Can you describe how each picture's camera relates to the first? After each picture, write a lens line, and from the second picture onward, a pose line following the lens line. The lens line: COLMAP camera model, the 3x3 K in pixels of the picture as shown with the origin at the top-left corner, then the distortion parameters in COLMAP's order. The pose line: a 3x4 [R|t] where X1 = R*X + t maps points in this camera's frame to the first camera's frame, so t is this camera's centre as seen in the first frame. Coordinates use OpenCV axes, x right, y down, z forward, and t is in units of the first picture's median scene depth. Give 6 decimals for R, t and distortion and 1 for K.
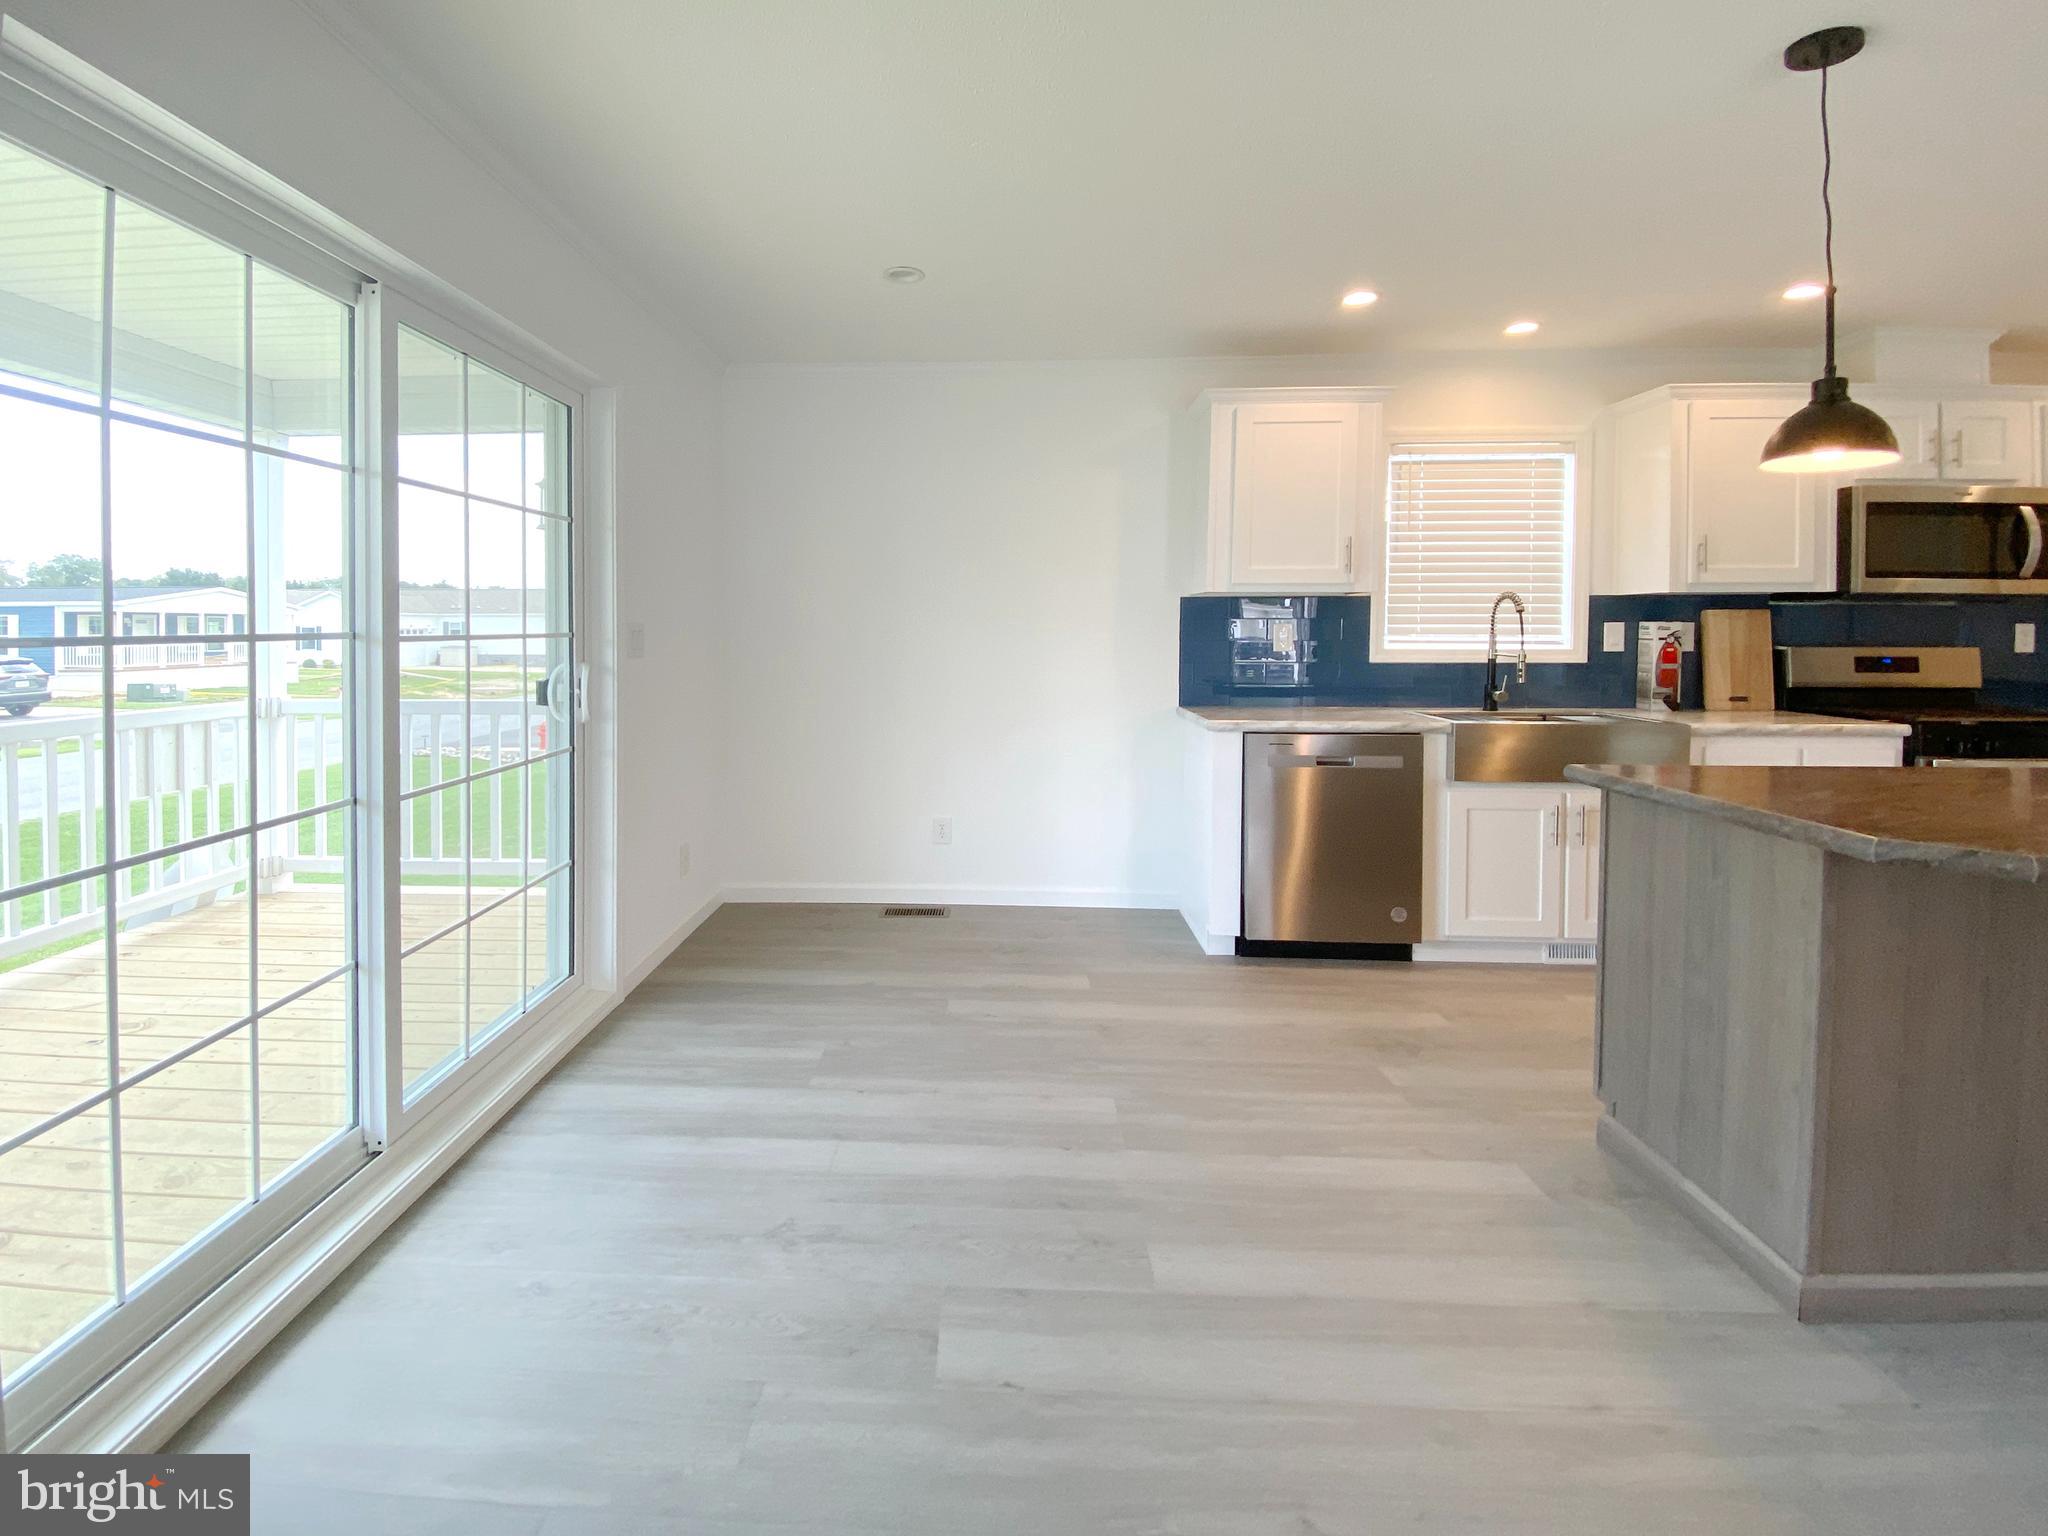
lens RADIAL K [[900.6, 0, 1011.3], [0, 900.6, 764.5], [0, 0, 1]] dist [0.001751, -0.002009]
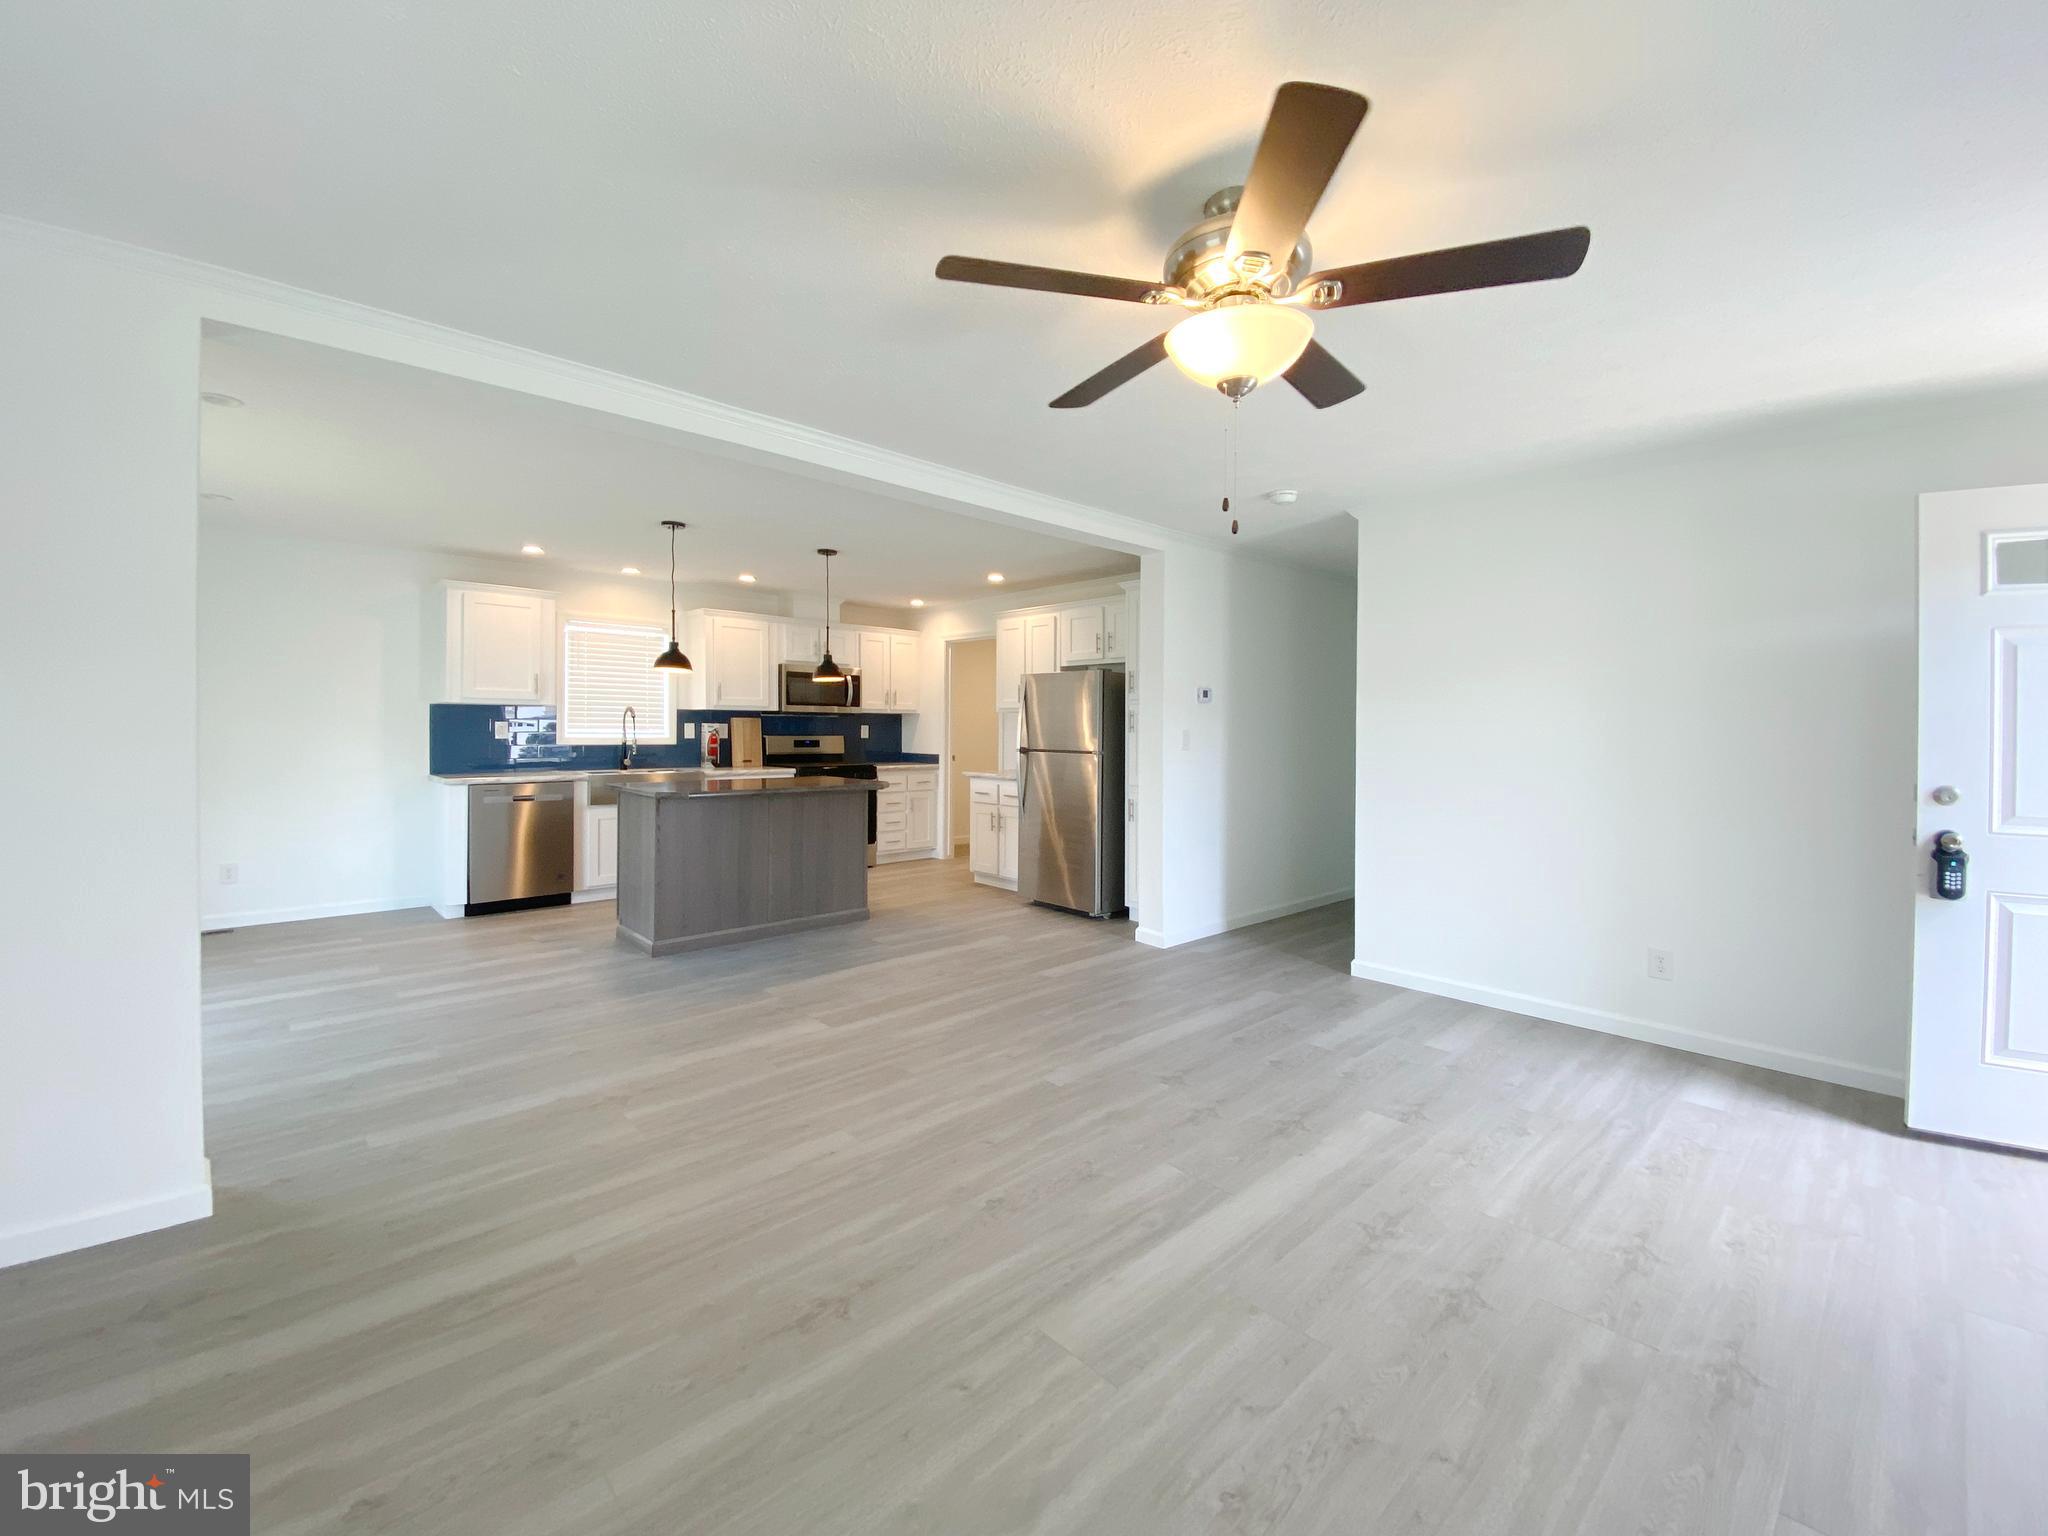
lens RADIAL K [[900.6, 0, 988.4], [0, 900.6, 731.2], [0, 0, 1]] dist [0.001751, -0.002009]
pose [[0.762654, 0.002676, 0.646801, -0.093254], [0.087437, 0.990386, -0.107196, 0.128457], [-0.640869, 0.138308, 0.755088, -0.915022]]
